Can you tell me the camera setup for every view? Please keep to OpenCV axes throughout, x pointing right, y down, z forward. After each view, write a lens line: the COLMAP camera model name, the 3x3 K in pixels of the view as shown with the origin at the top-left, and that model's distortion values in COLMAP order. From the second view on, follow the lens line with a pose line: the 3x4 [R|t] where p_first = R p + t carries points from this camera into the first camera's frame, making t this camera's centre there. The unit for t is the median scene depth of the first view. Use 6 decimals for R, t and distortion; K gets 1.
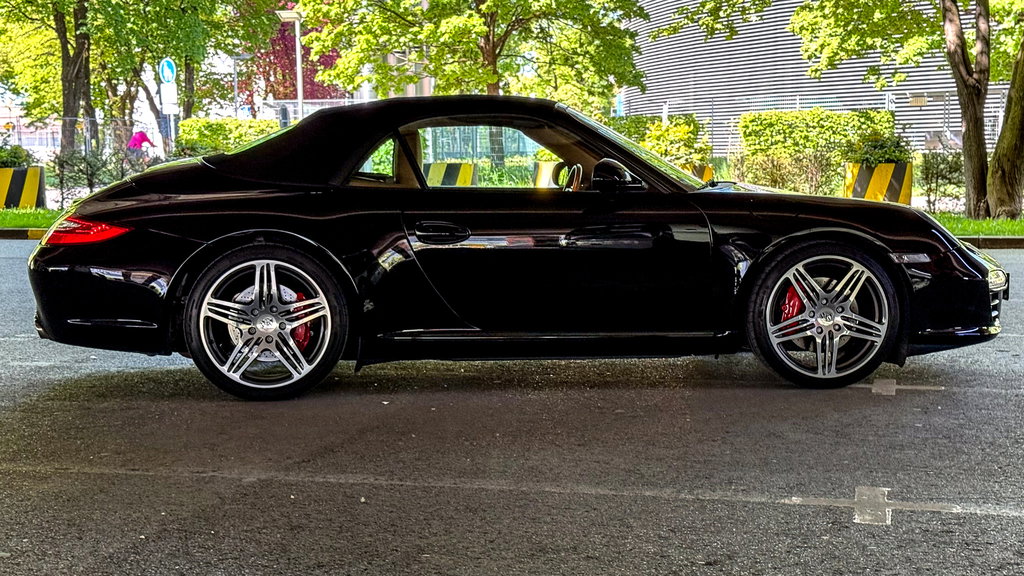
lens RADIAL K [[1433.8, 0, 512.6], [0, 1433.8, 288.1], [0, 0, 1]] dist [0.110848, 0.000000]
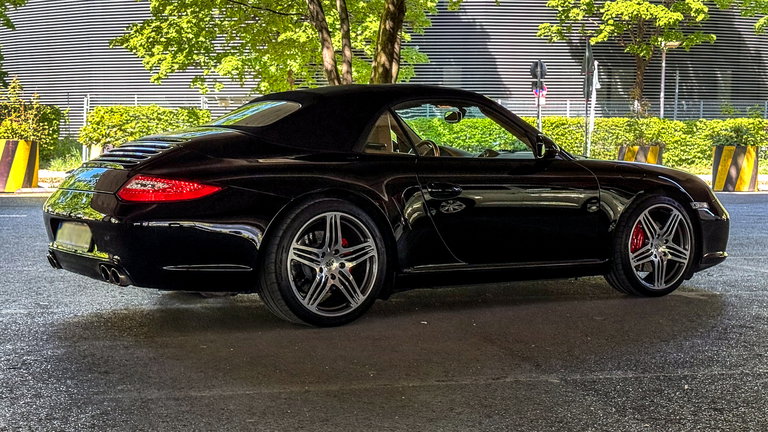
lens RADIAL K [[1083.4, 0, 382.8], [0, 1083.4, 211.5], [0, 0, 1]] dist [0.125185, 0.000000]
pose [[0.882426, -0.012433, 0.470286, -0.551609], [0.025658, 0.999435, -0.021720, 0.001170], [-0.469750, 0.031233, 0.882247, 0.153385]]
